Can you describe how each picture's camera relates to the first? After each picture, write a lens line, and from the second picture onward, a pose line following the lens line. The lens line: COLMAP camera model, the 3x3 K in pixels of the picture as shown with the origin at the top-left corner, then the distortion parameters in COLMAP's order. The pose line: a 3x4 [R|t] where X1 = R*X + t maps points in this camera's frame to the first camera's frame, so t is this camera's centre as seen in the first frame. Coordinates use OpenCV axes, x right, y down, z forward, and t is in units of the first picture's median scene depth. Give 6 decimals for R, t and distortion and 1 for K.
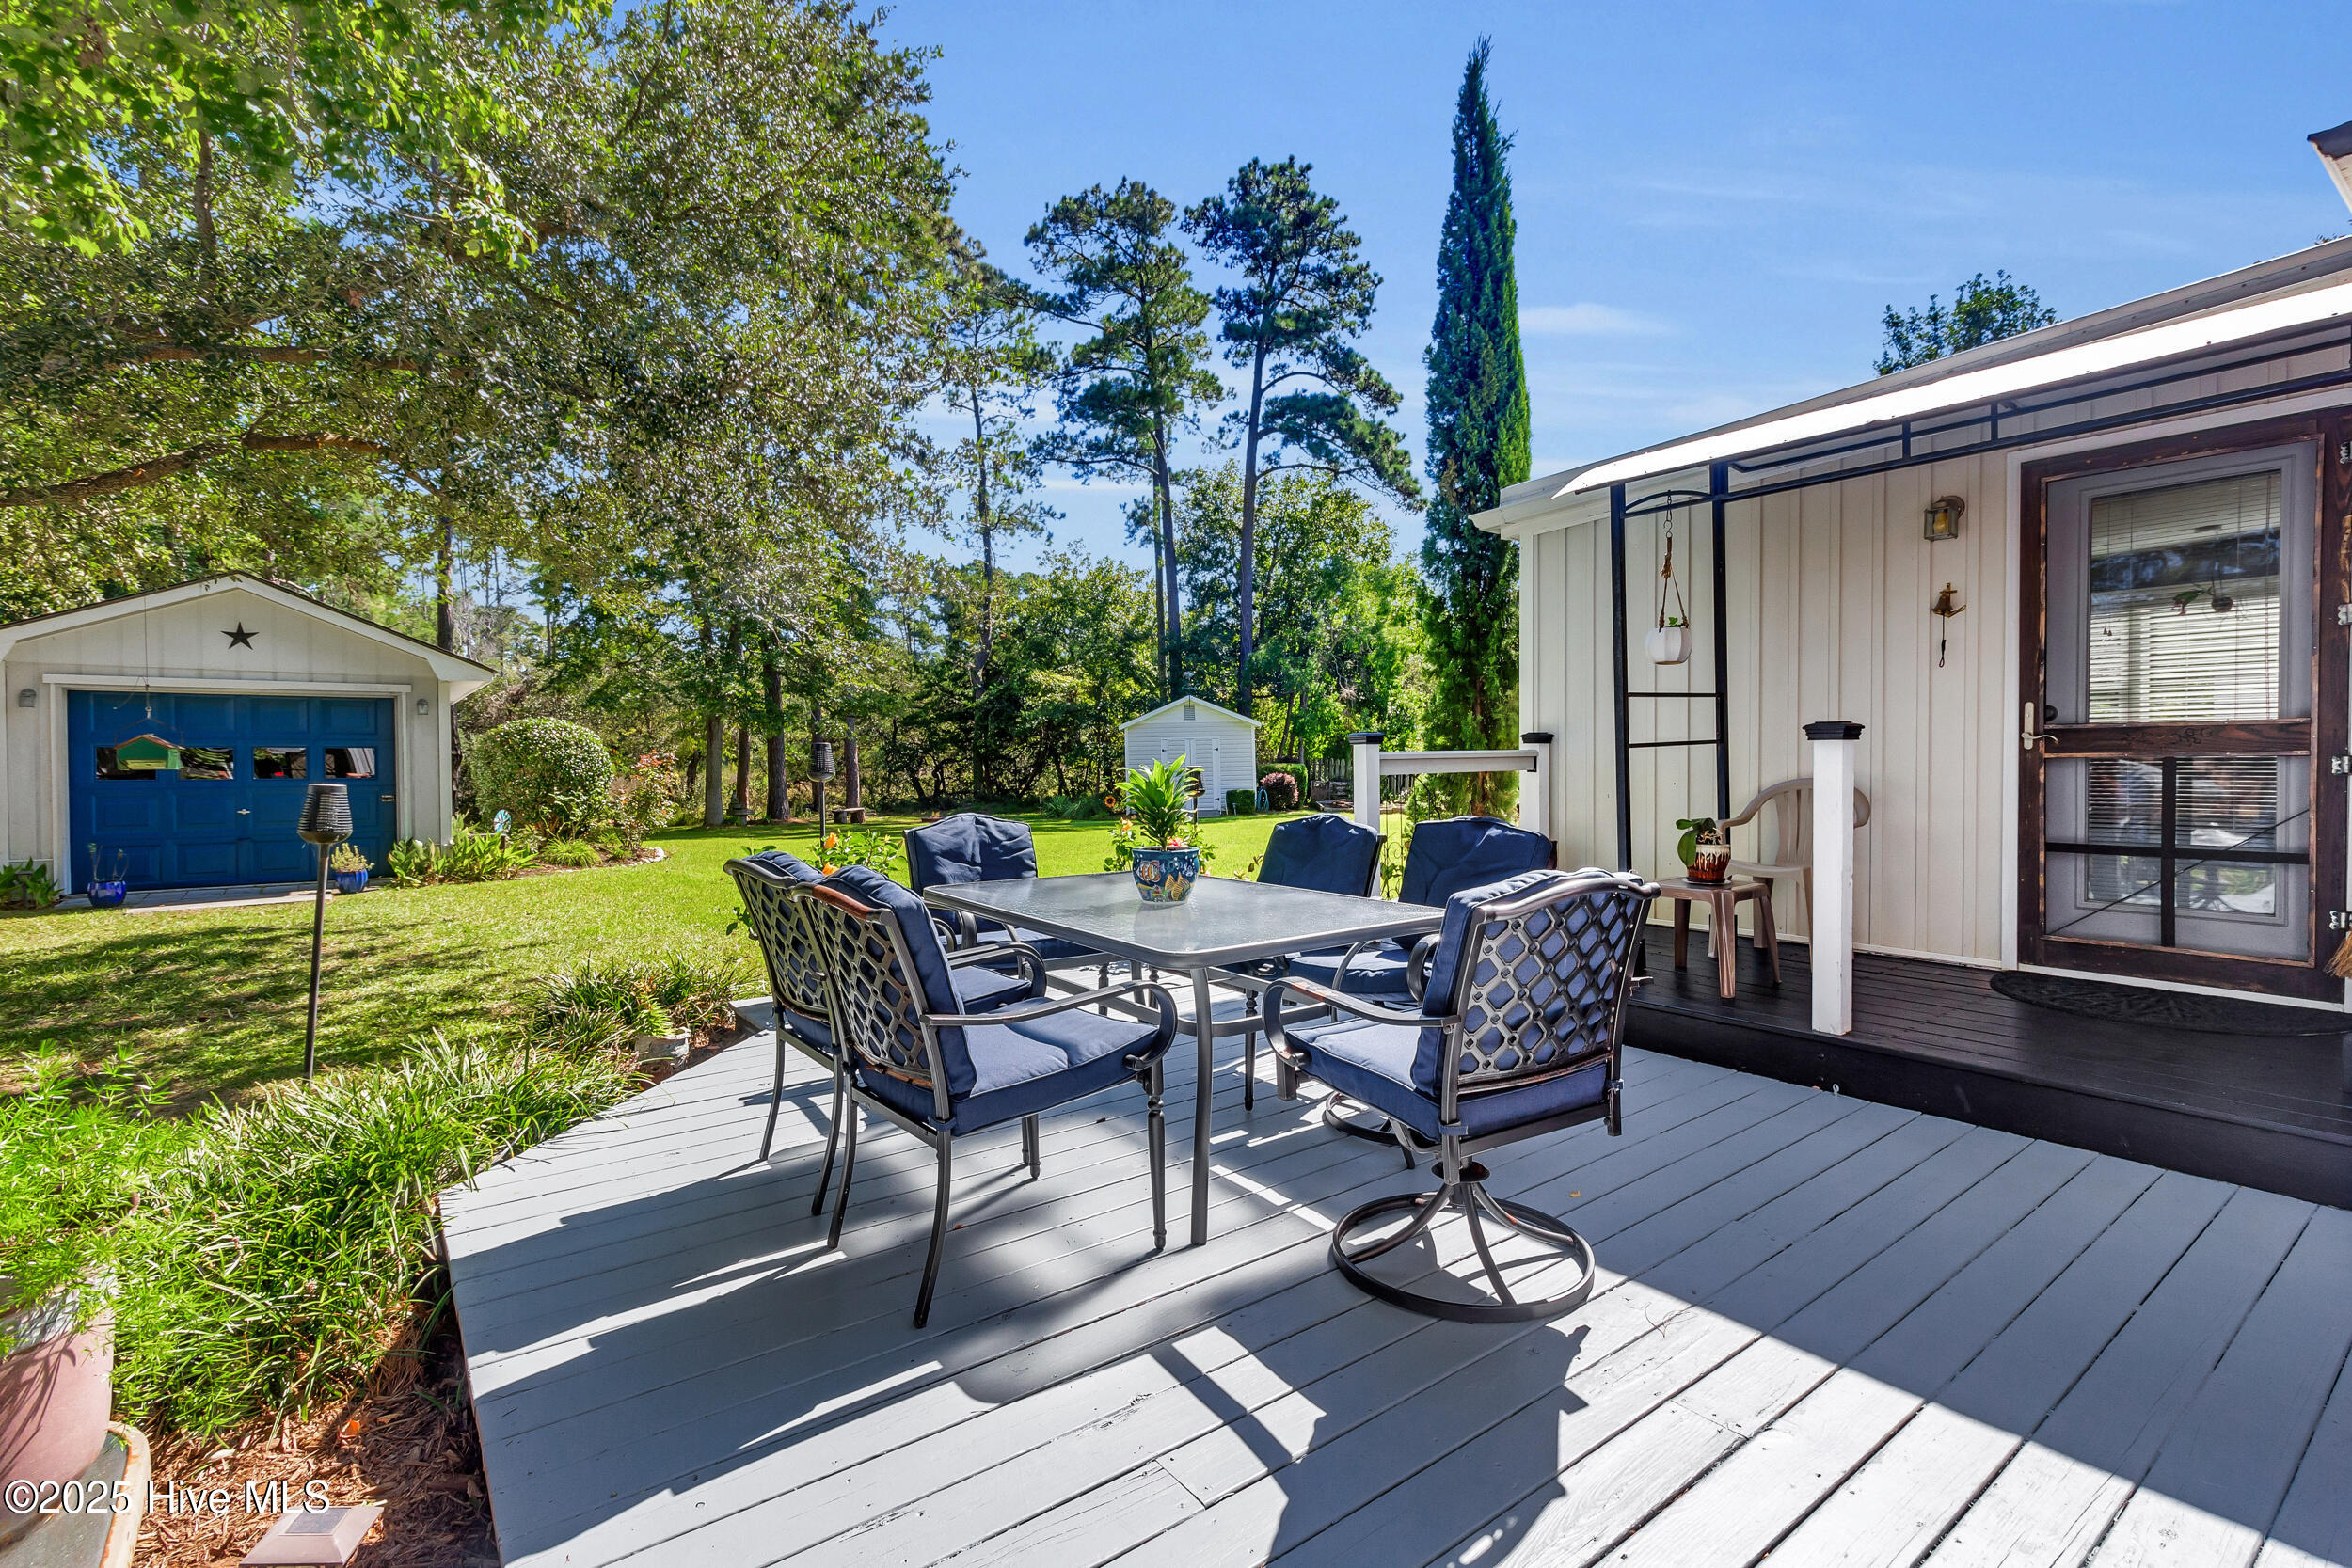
lens RADIAL K [[1070.1, 0, 1199.3], [0, 1070.1, 783.7], [0, 0, 1]] dist [0.000436, 0.000093]
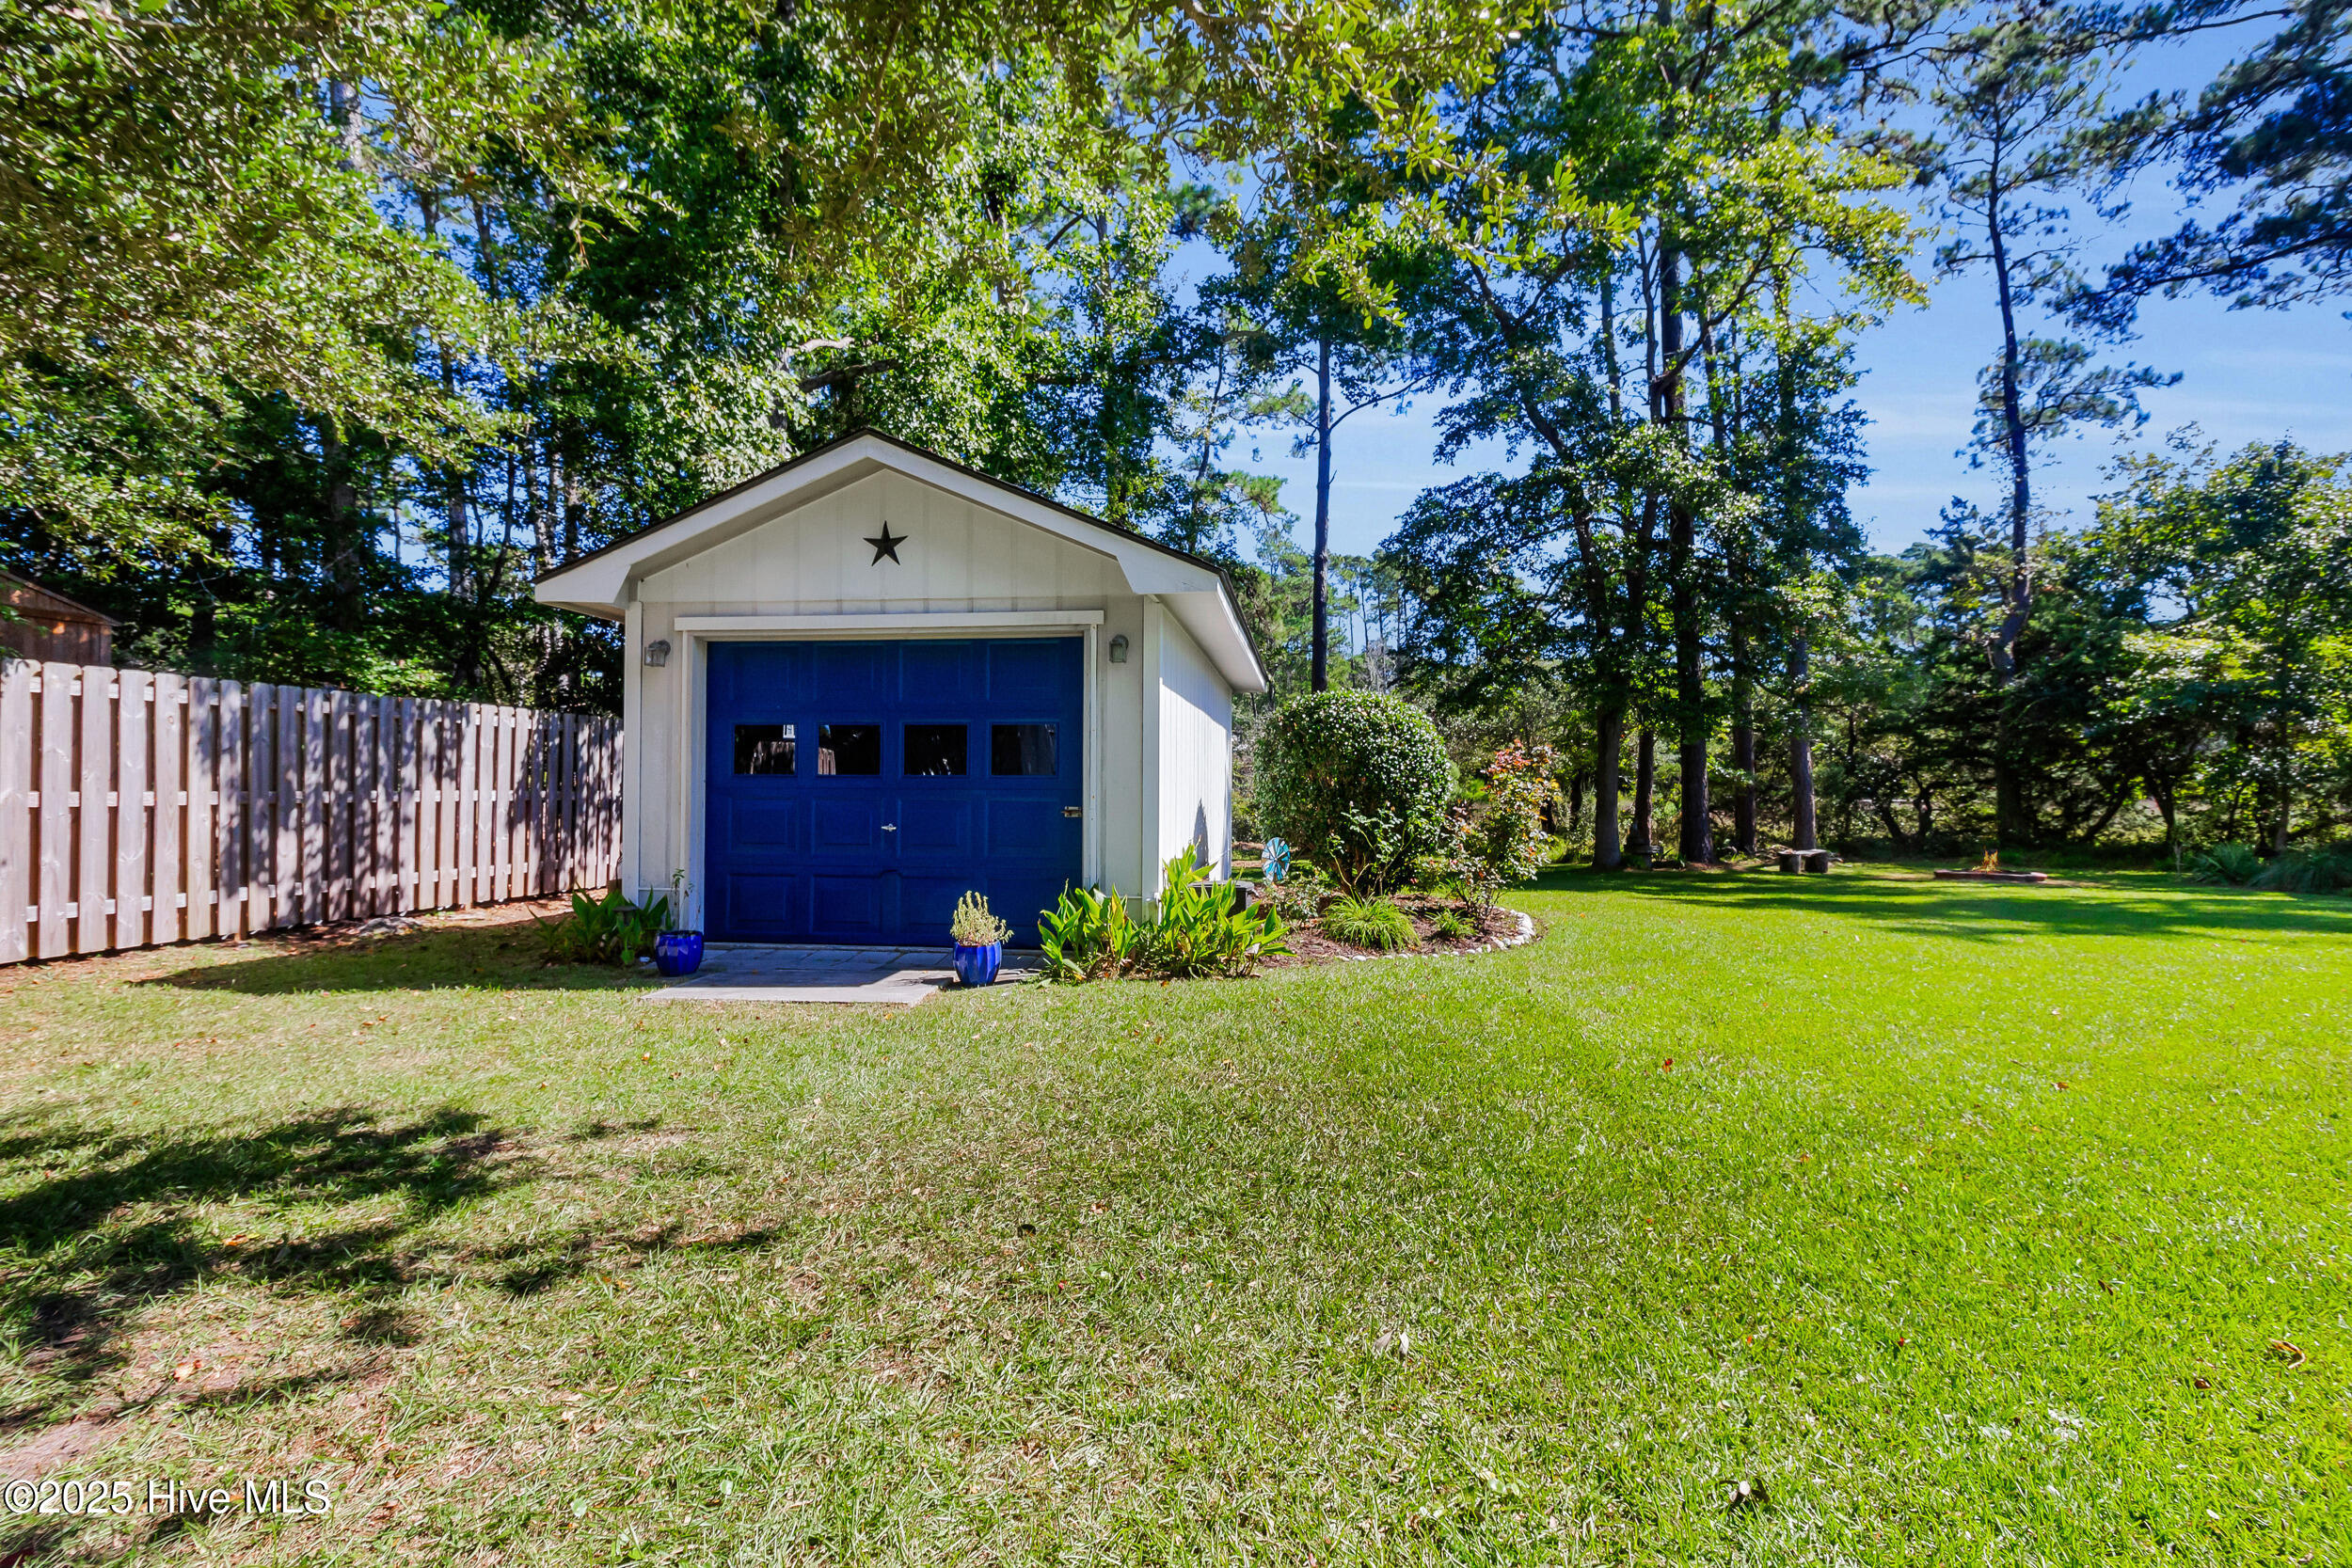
lens RADIAL K [[1088.7, 0, 1179.0], [0, 1088.7, 773.2], [0, 0, 1]] dist [0.004281, 0.000327]
pose [[0.702152, -0.004732, -0.712011, -0.096357], [-0.022003, 0.999356, -0.028340, 0.002614], [0.711687, 0.035565, 0.701596, 0.200546]]
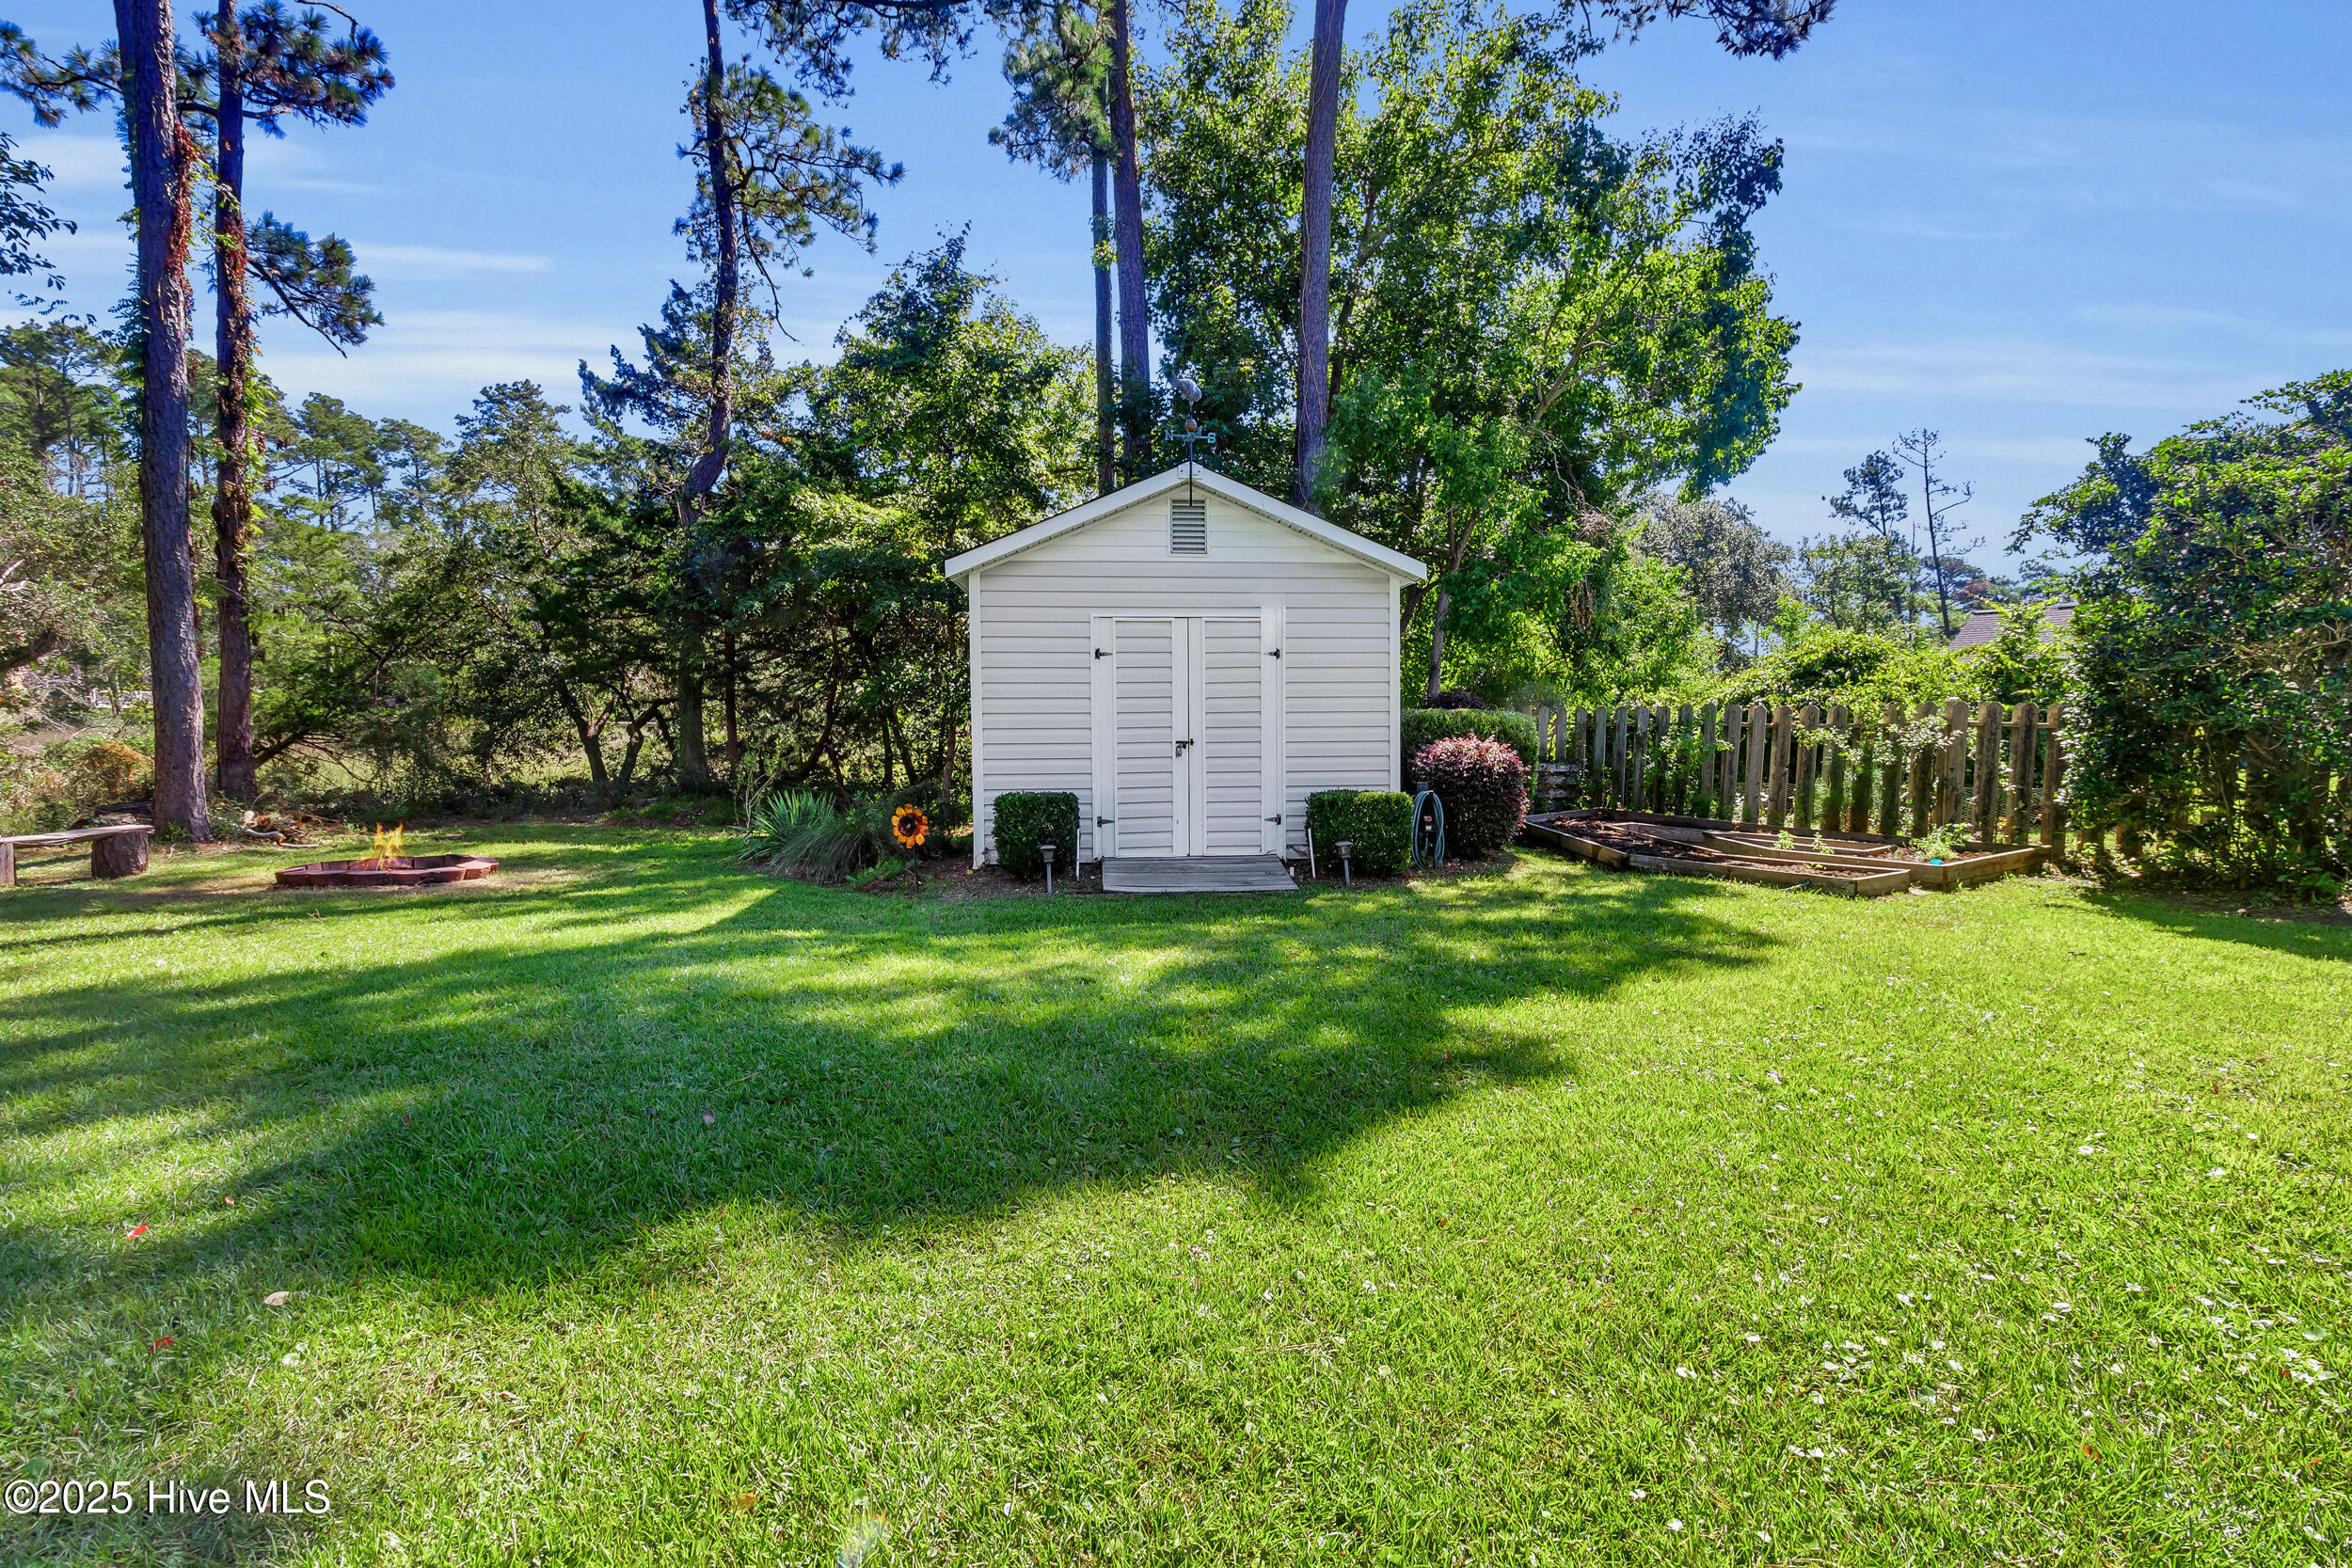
lens RADIAL K [[1199.9, 0, 1103.9], [0, 1199.9, 771.9], [0, 0, 1]] dist [-0.004294, 0.000162]
pose [[0.999112, 0.016278, -0.038872, -0.015422], [-0.015533, 0.999692, 0.019371, -0.003973], [0.039175, -0.018750, 0.999056, 0.560460]]
